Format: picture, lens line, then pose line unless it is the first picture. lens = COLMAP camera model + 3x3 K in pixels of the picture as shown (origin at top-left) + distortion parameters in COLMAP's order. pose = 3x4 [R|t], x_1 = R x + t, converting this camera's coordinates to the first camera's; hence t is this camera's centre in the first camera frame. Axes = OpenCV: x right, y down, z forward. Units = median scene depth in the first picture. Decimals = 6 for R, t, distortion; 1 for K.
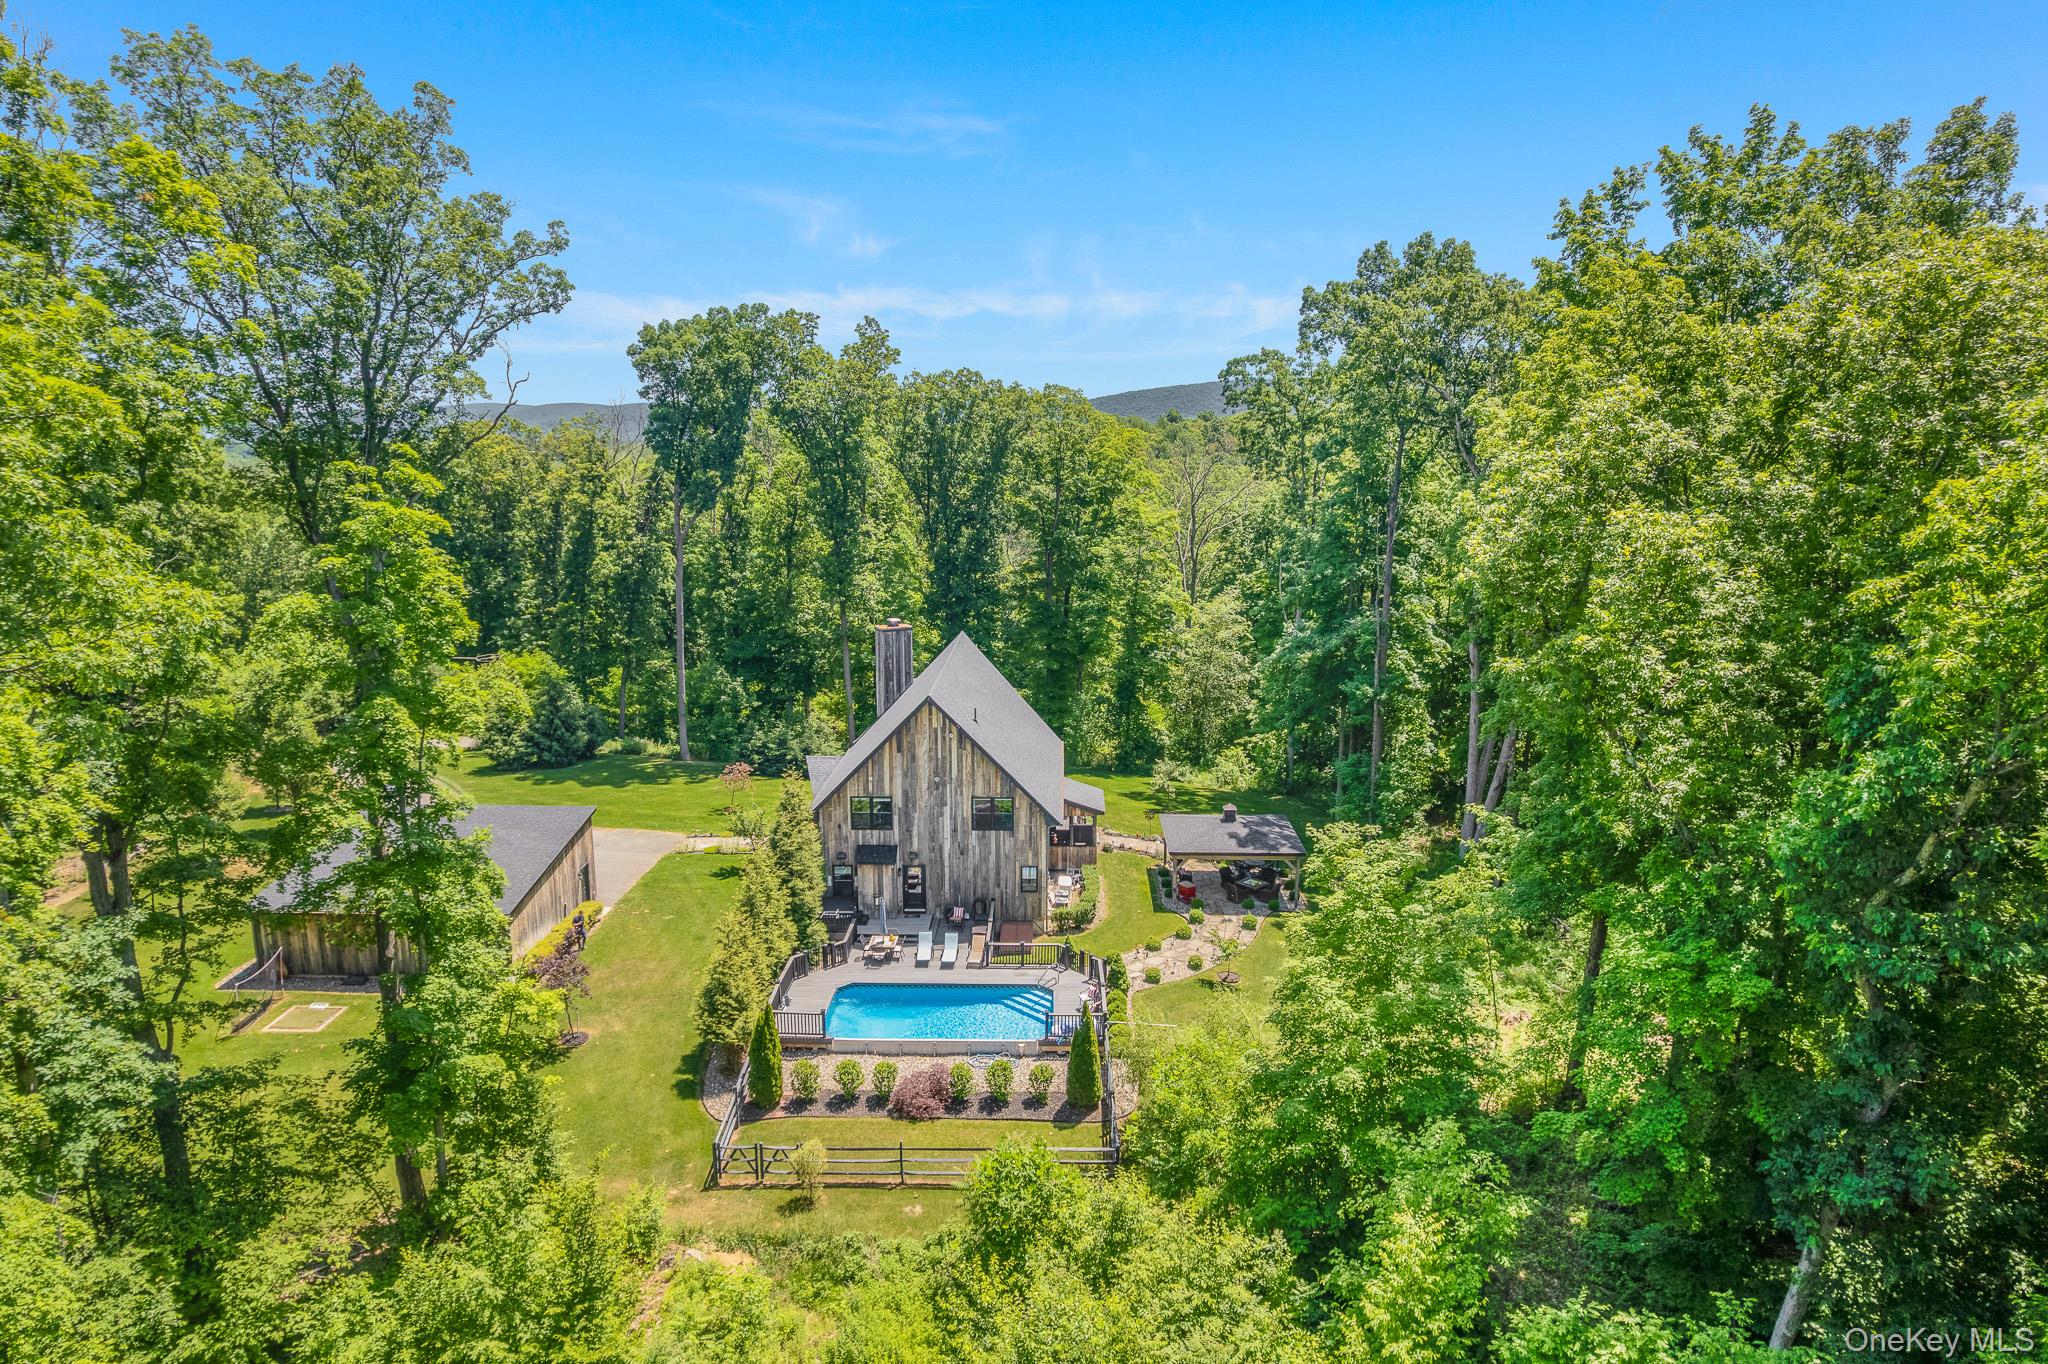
lens RADIAL K [[1307.6, 0, 1024.0], [0, 1307.6, 682.0], [0, 0, 1]] dist [-0.023475, 0.003853]
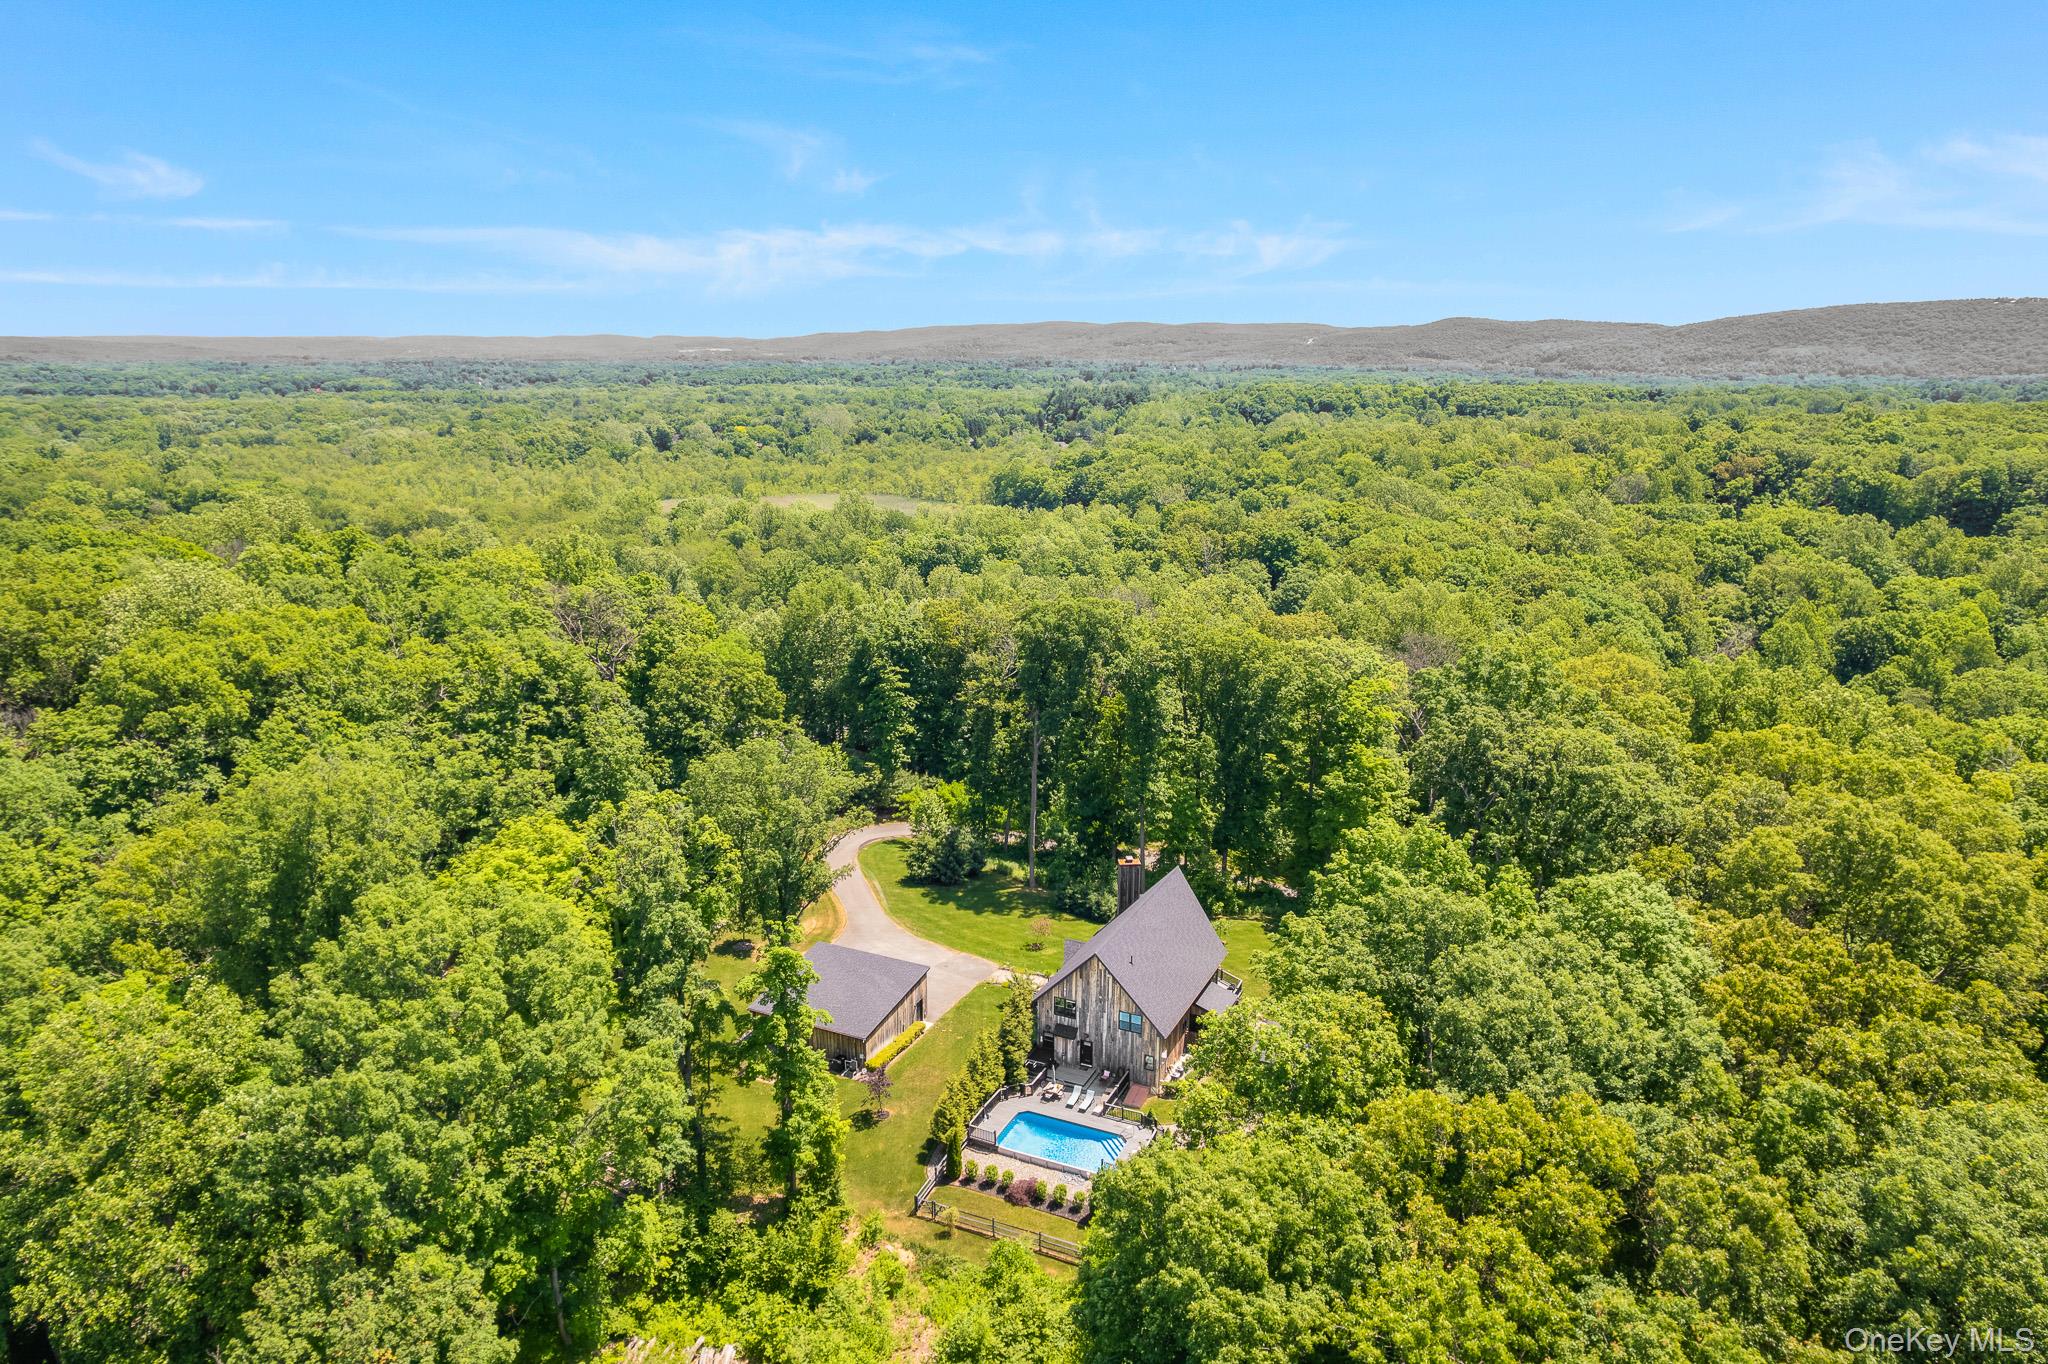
lens RADIAL K [[1307.6, 0, 1024.0], [0, 1307.6, 682.0], [0, 0, 1]] dist [-0.023475, 0.003853]
pose [[0.916286, 0.104348, -0.386693, 0.487087], [-0.079904, 0.993683, 0.078806, -0.489822], [0.392473, -0.041310, 0.918835, -0.636908]]
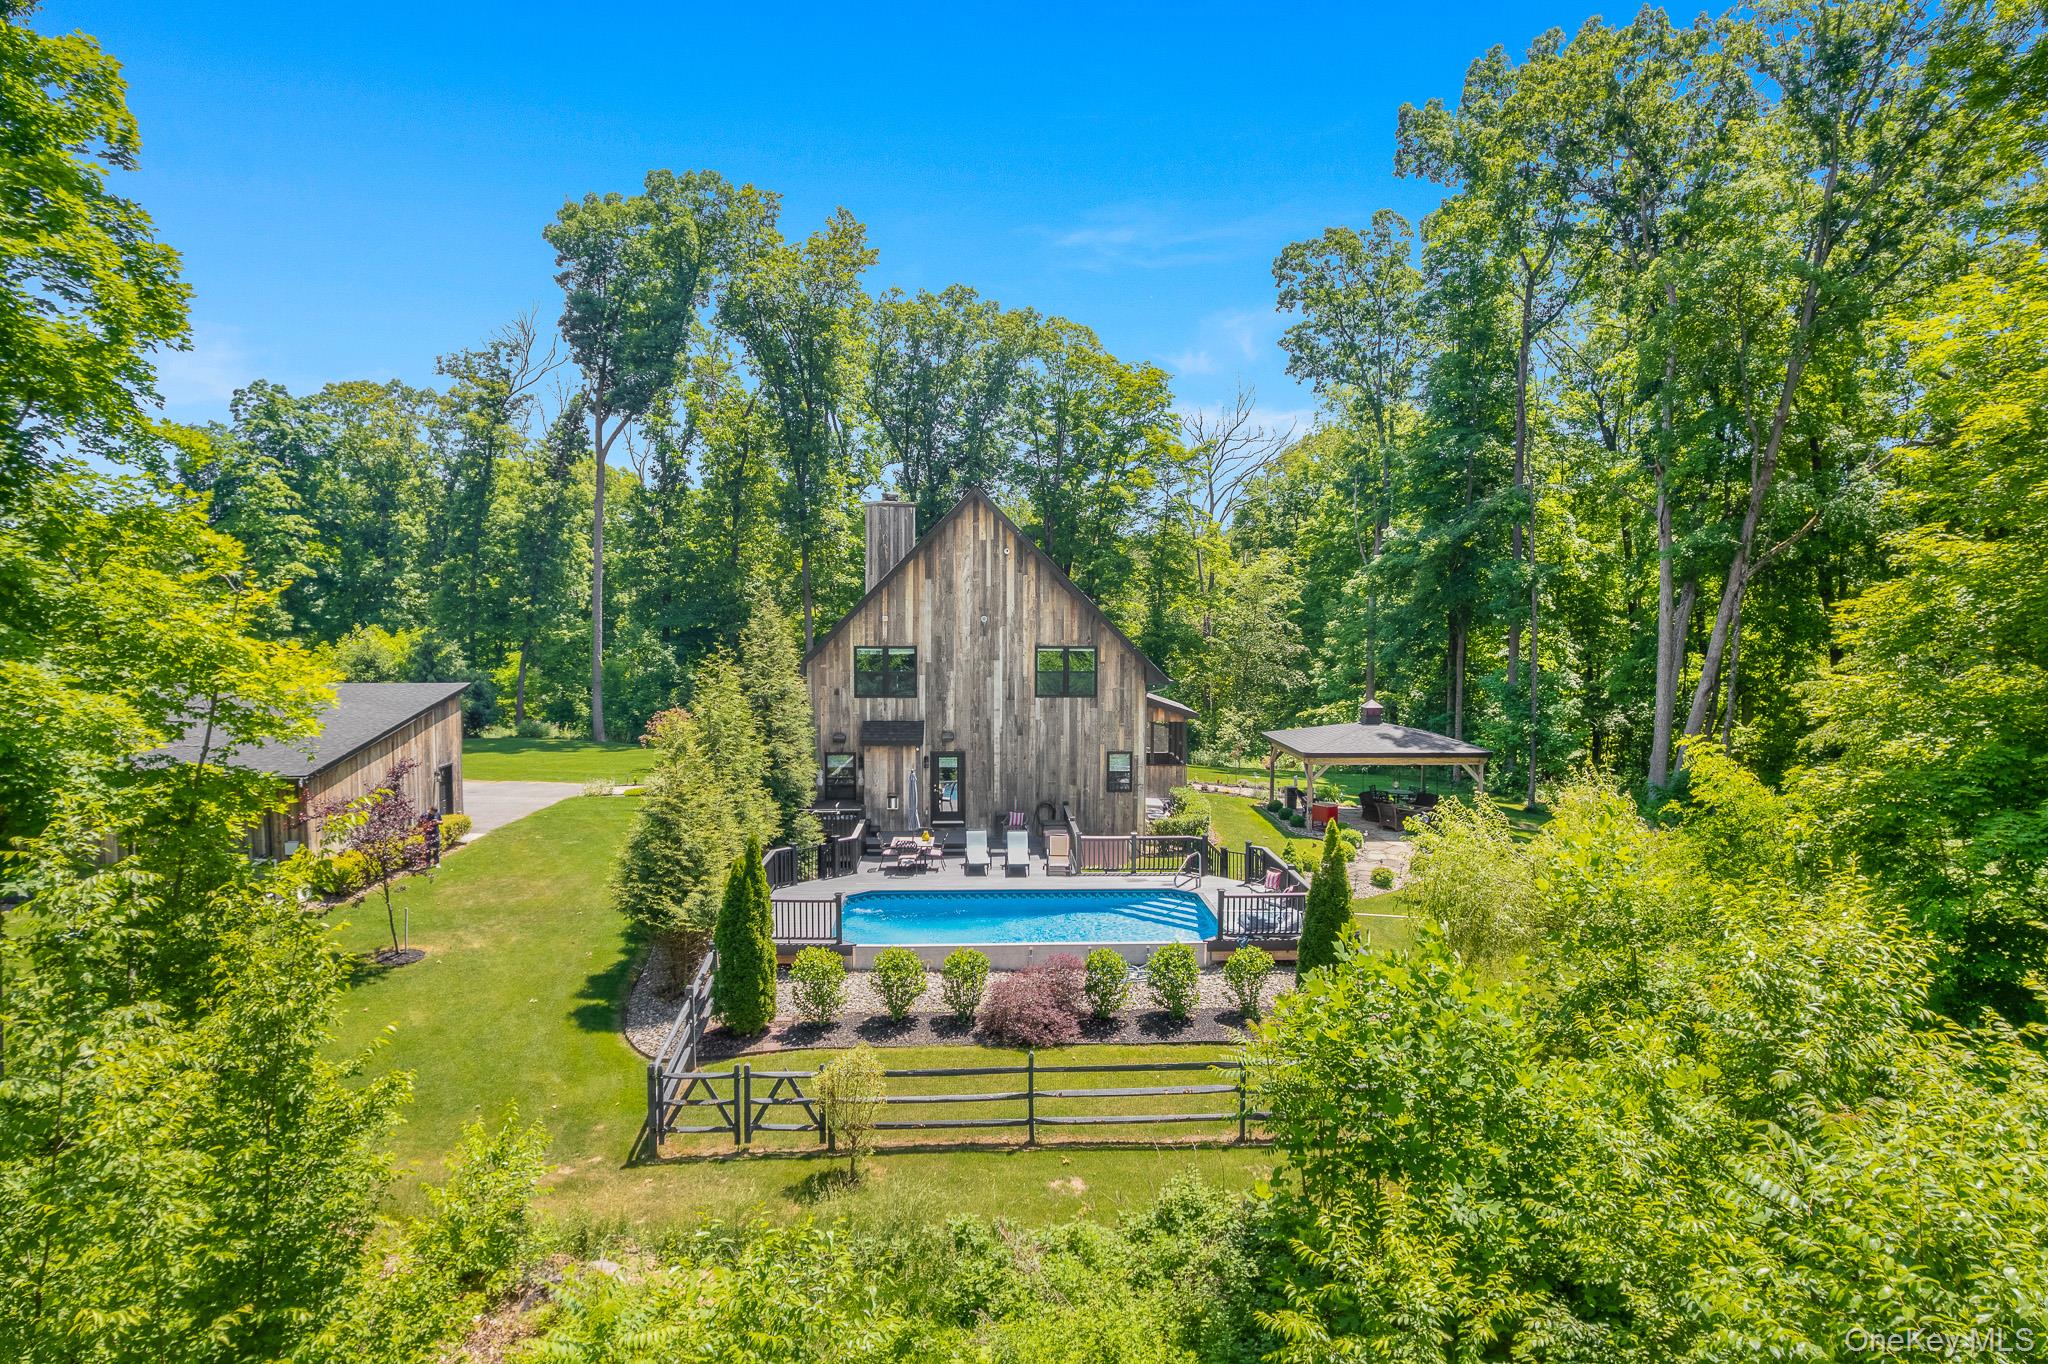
lens RADIAL K [[1307.6, 0, 1024.0], [0, 1307.6, 682.0], [0, 0, 1]] dist [-0.023475, 0.003853]
pose [[0.998119, -0.000430, 0.061309, -0.091725], [0.007381, 0.993546, -0.113186, 0.191987], [-0.060865, 0.113426, 0.991680, 0.350025]]
